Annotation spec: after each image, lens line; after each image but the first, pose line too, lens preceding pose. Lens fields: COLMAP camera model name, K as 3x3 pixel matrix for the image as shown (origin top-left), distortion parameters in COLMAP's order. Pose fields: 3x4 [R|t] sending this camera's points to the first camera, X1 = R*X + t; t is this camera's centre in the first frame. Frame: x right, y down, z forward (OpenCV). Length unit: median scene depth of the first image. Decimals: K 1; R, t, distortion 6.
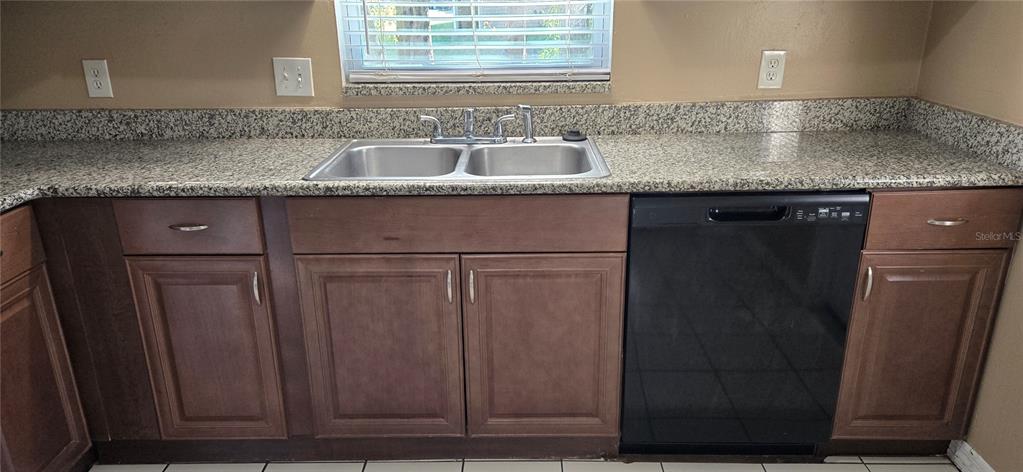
lens RADIAL K [[687.2, 0, 511.5], [0, 687.2, 236.0], [0, 0, 1]] dist [0.139459, -0.104832]
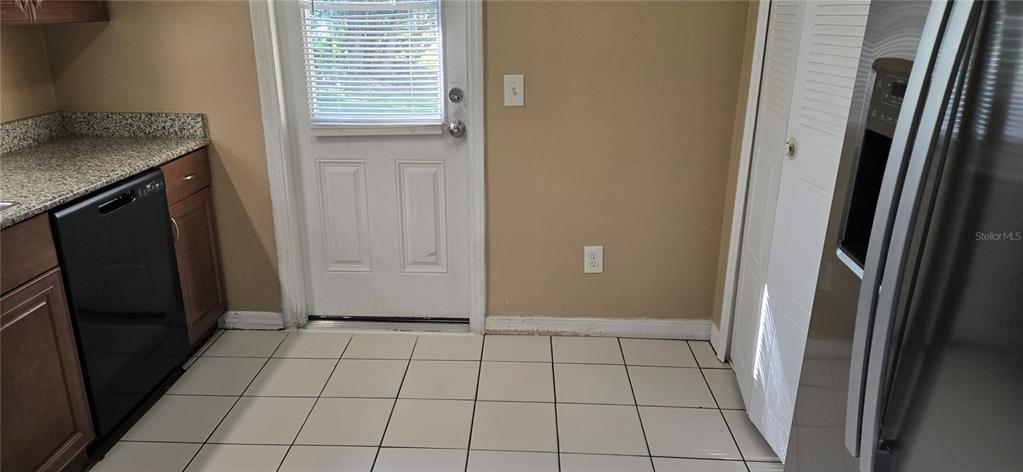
lens RADIAL K [[687.2, 0, 511.5], [0, 687.2, 236.0], [0, 0, 1]] dist [0.139459, -0.104832]
pose [[0.025831, -0.299254, 0.953824, -0.838507], [0.343030, 0.898863, 0.272721, -0.076984], [-0.938969, 0.320145, 0.125871, 0.168605]]
